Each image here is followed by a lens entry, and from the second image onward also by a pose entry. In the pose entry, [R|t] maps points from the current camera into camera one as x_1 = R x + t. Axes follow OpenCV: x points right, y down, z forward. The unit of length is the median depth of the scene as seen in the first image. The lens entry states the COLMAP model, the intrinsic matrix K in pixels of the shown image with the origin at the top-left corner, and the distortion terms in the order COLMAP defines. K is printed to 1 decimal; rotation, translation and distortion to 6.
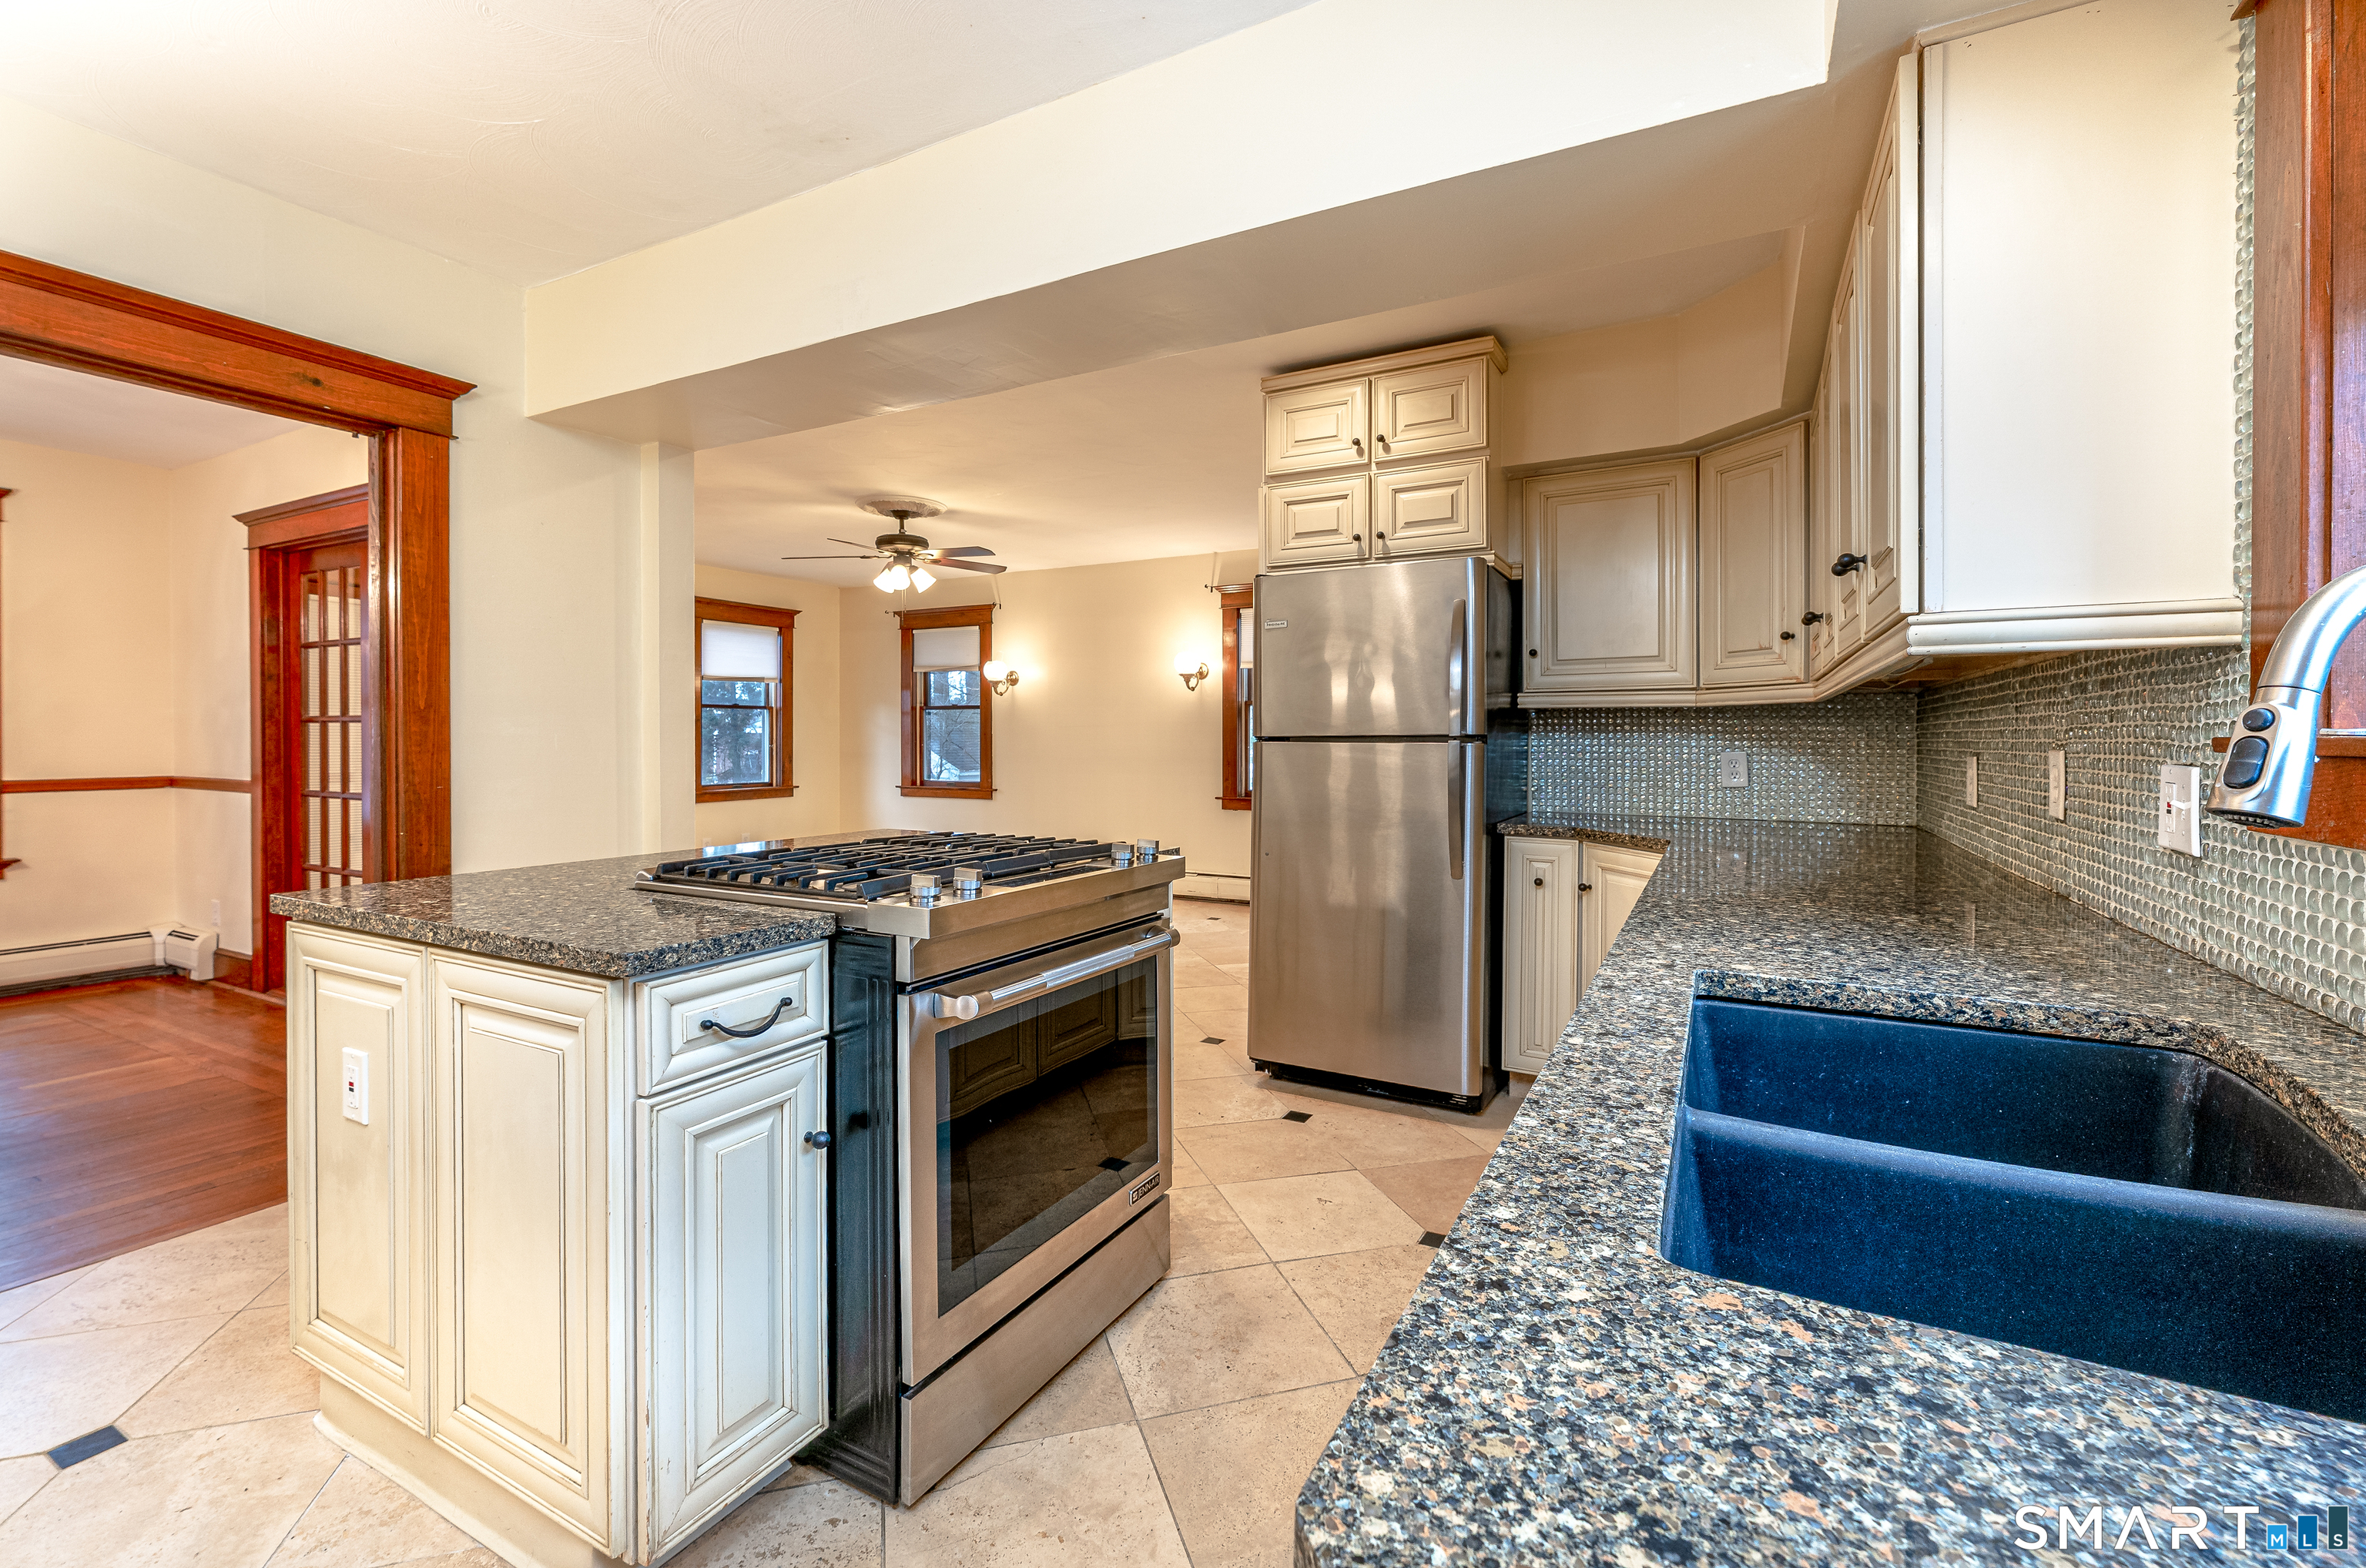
lens RADIAL K [[973.4, 0, 1220.0], [0, 973.4, 741.0], [0, 0, 1]] dist [0.001151, -0.000087]
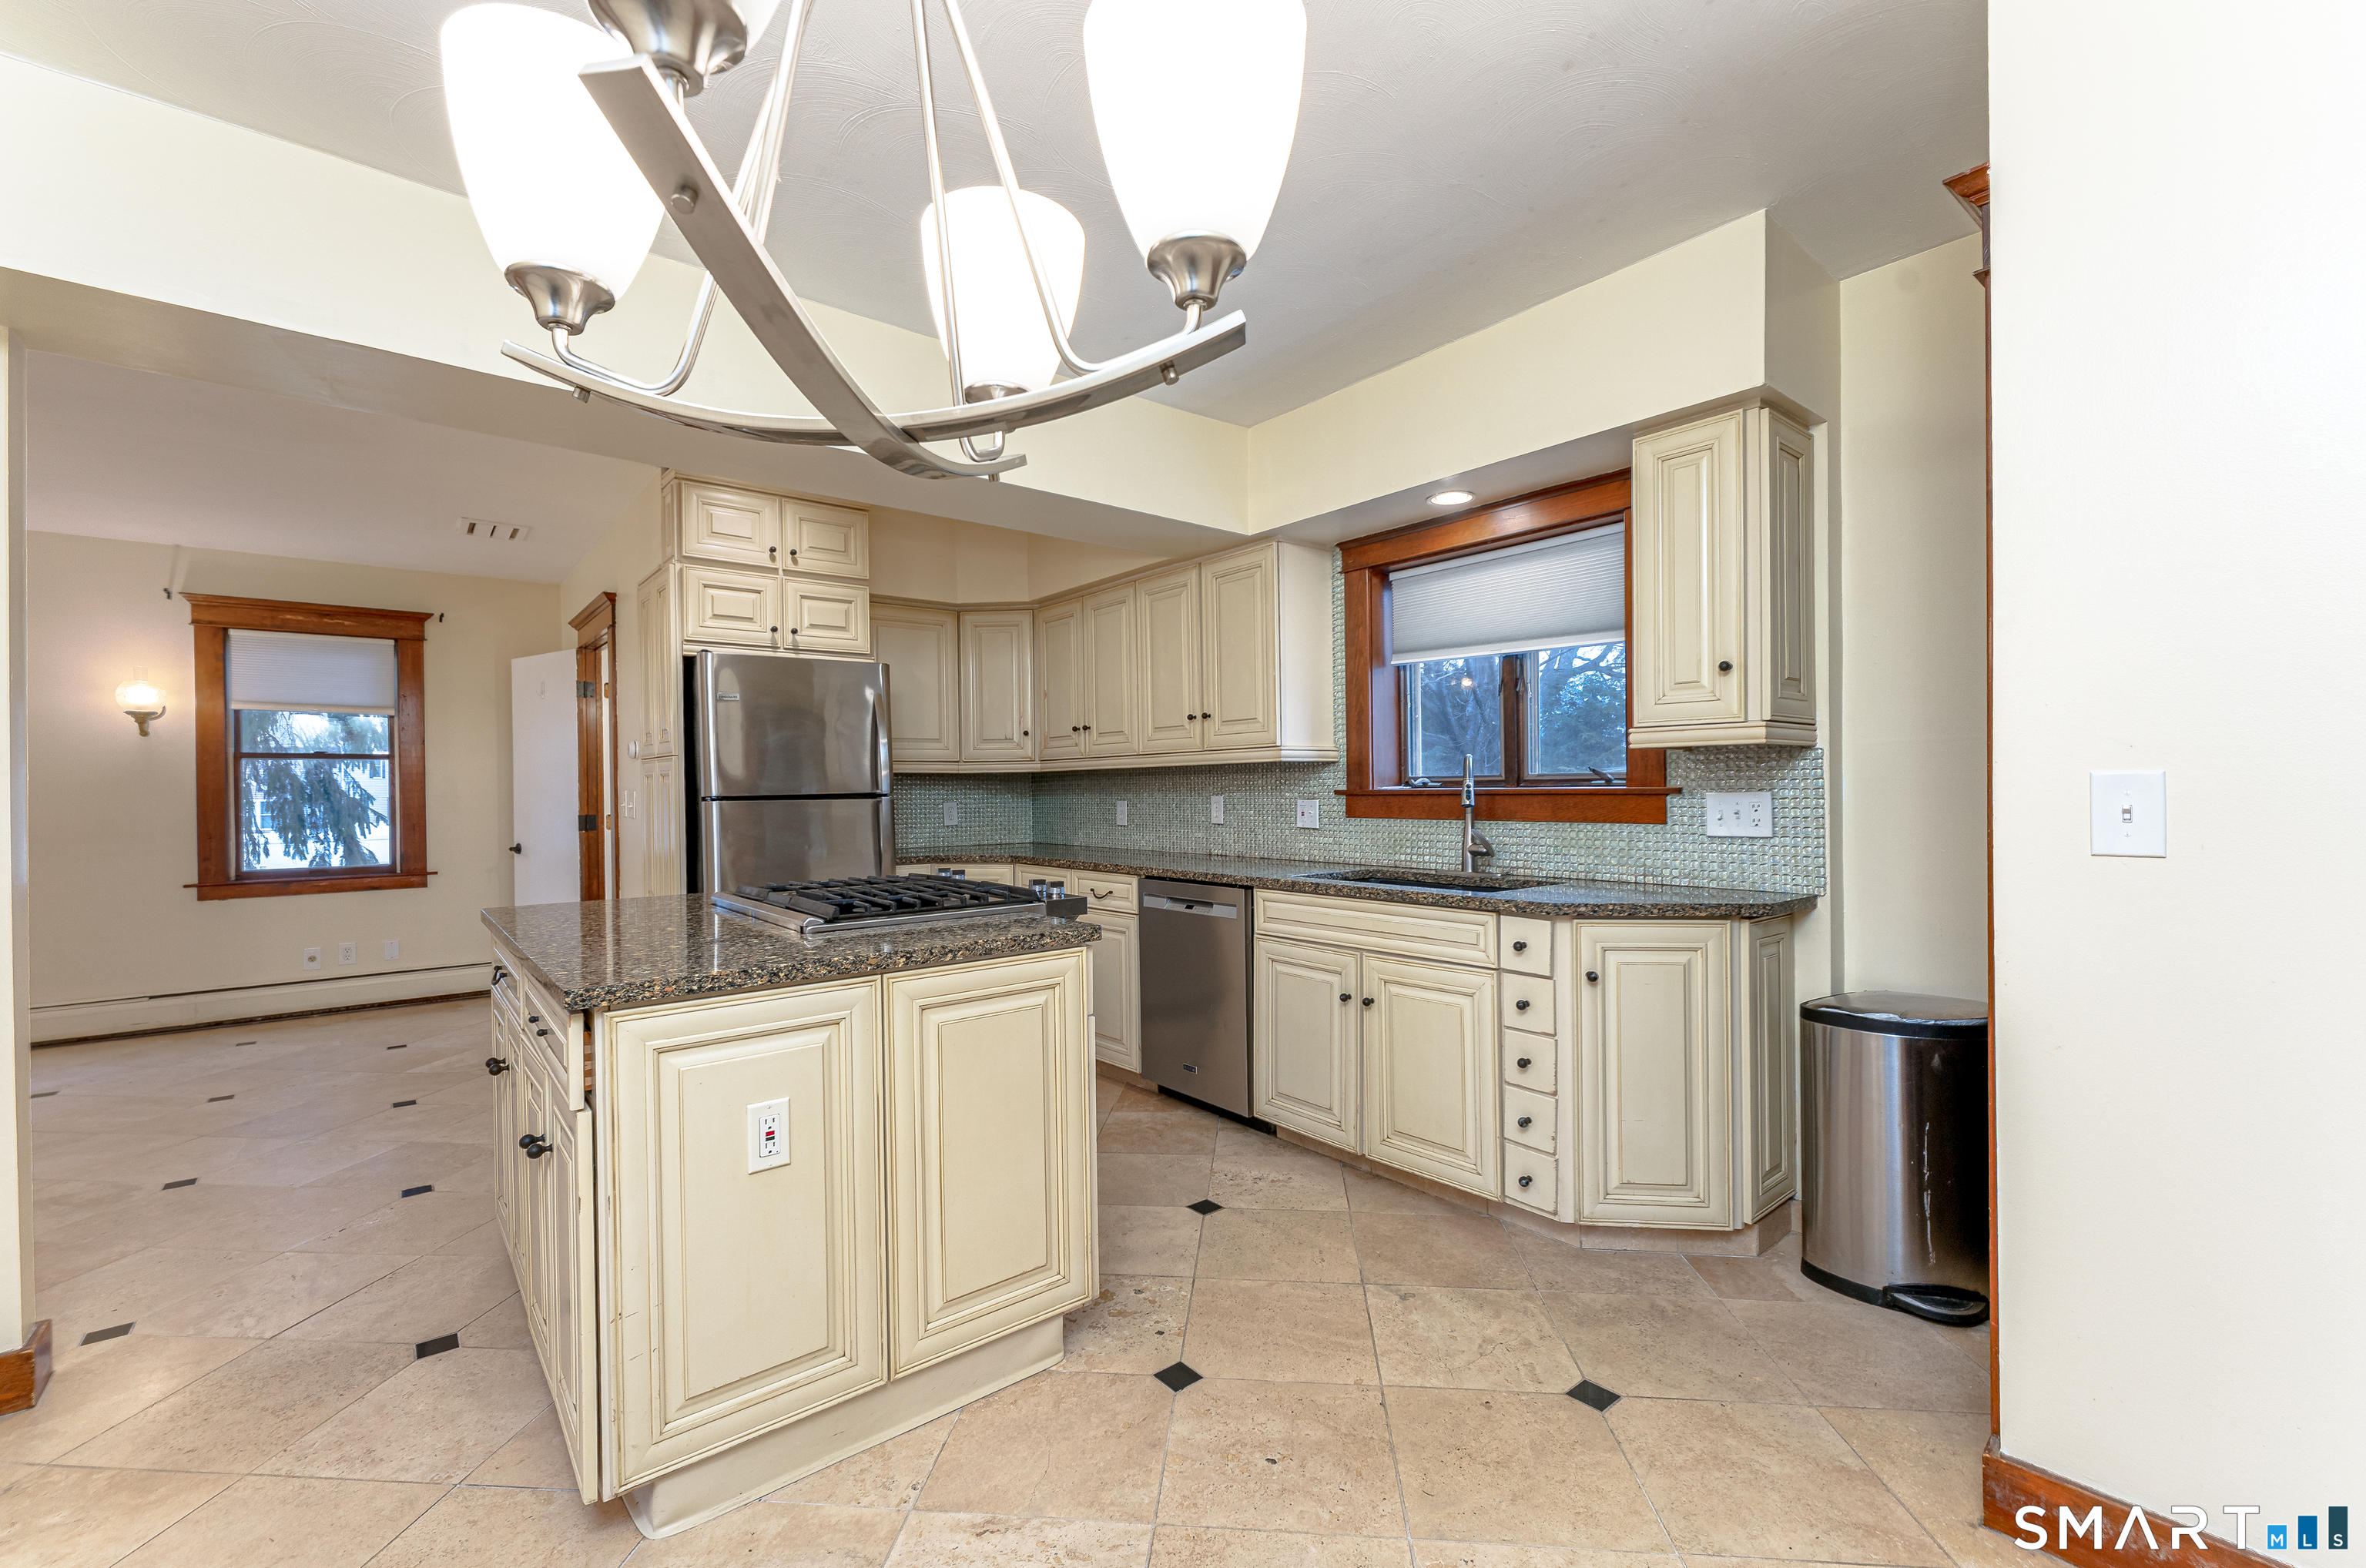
lens RADIAL K [[973.4, 0, 1179.2], [0, 973.4, 793.2], [0, 0, 1]] dist [0.001151, -0.000087]
pose [[0.399900, -0.006102, 0.916538, -0.774413], [0.011558, 0.999932, 0.001614, -0.001135], [-0.916486, 0.009948, 0.399943, 0.057178]]
